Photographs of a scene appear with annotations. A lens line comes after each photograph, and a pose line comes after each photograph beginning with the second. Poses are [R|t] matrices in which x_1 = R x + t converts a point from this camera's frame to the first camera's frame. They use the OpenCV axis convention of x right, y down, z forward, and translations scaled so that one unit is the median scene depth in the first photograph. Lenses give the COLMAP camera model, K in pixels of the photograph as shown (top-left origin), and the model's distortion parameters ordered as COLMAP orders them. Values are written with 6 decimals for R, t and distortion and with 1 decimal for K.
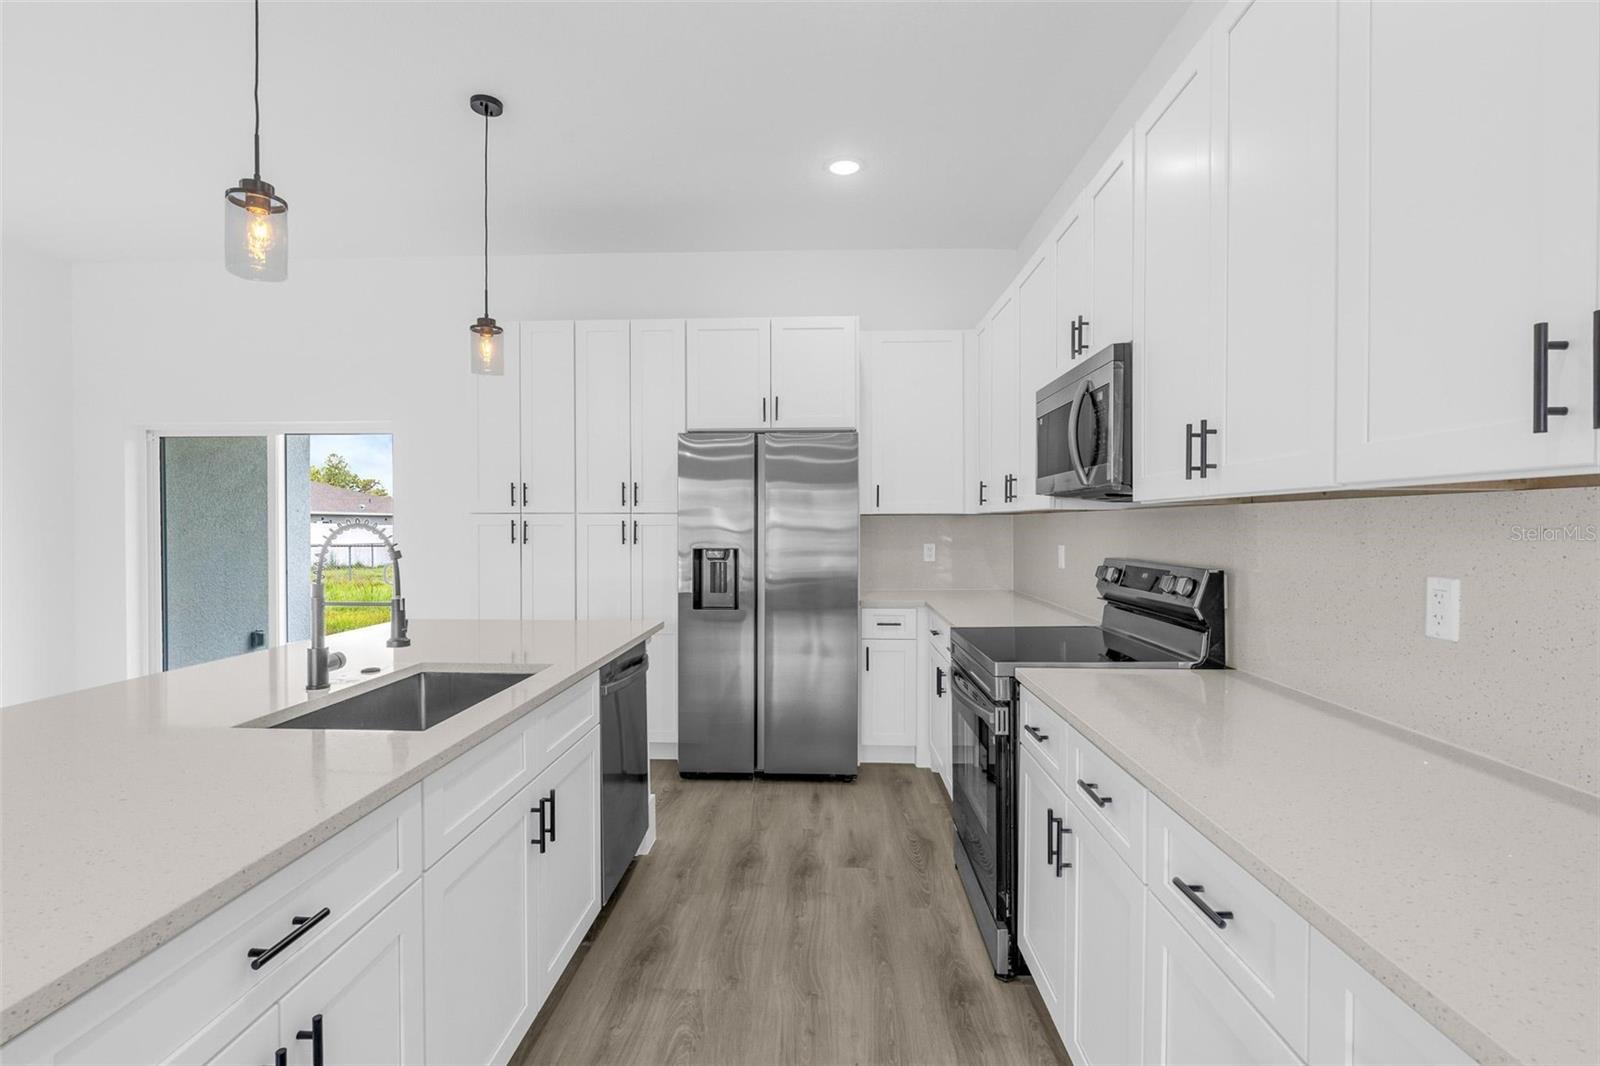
lens RADIAL K [[740.1, 0, 791.4], [0, 740.1, 523.9], [0, 0, 1]] dist [-0.012462, -0.000828]
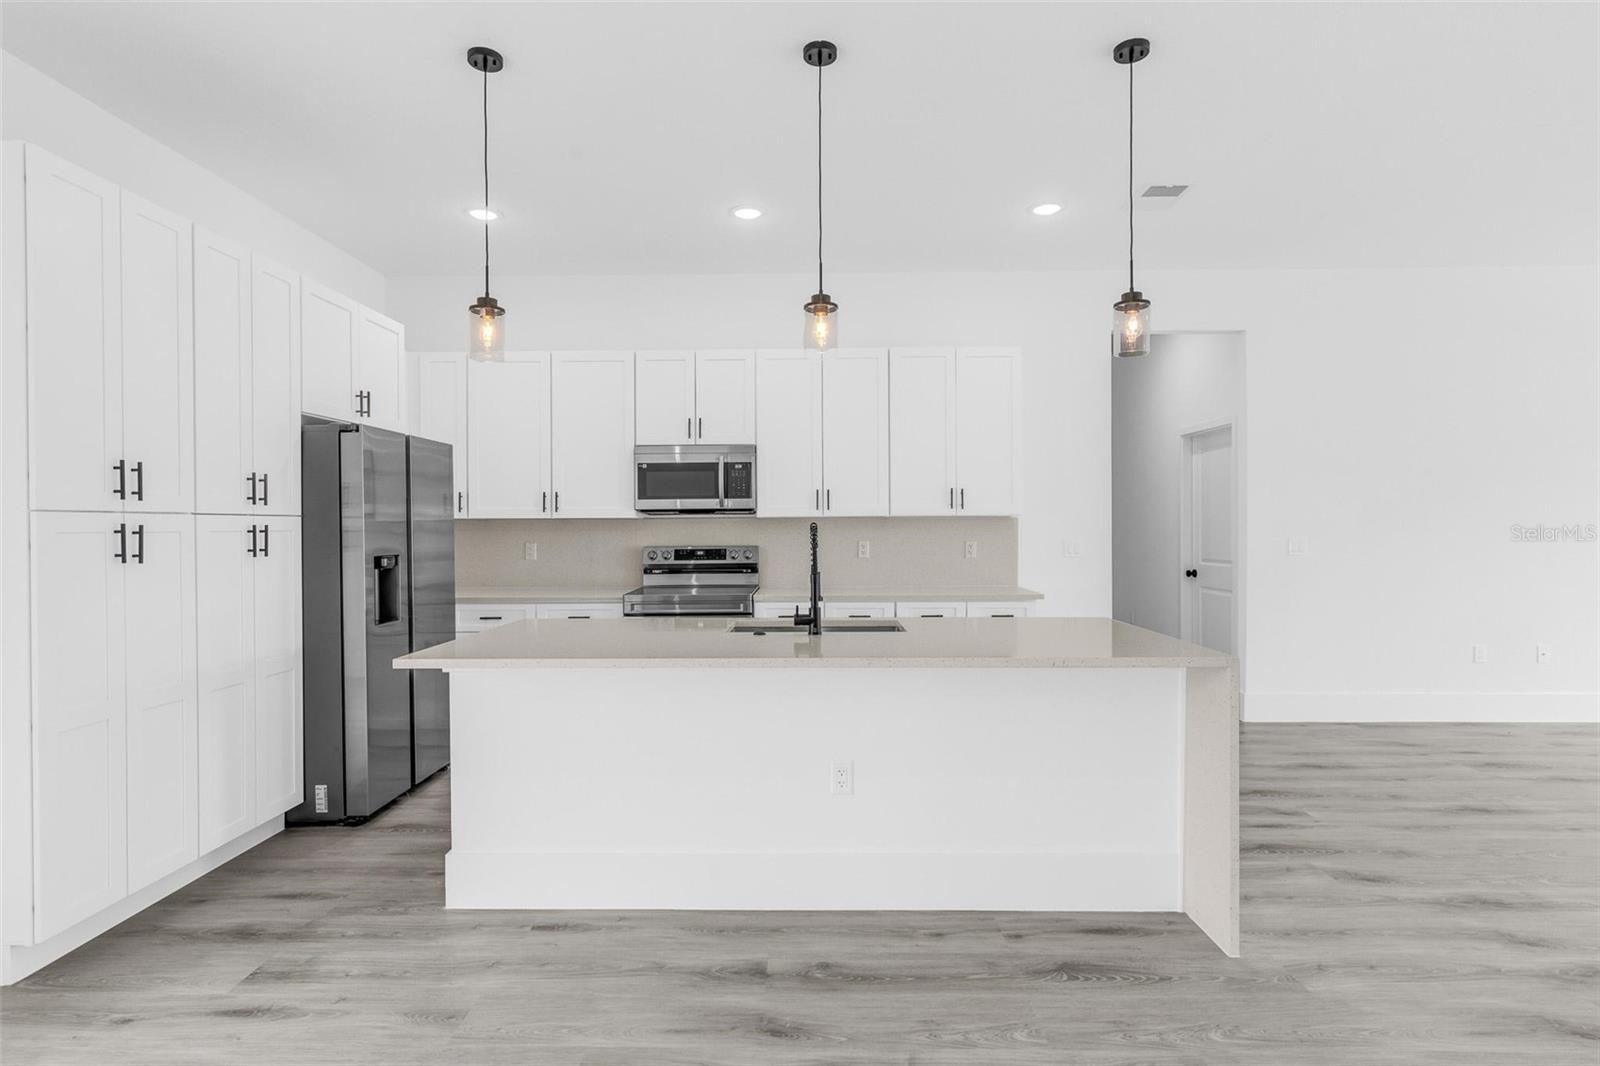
lens RADIAL K [[815.5, 0, 797.6], [0, 815.5, 528.2], [0, 0, 1]] dist [-0.003646, 0.001675]
pose [[-0.026565, -0.003404, 0.999641, -1.416331], [0.005996, 0.999976, 0.003565, -0.000906], [-0.999629, 0.006089, -0.026544, 0.655099]]
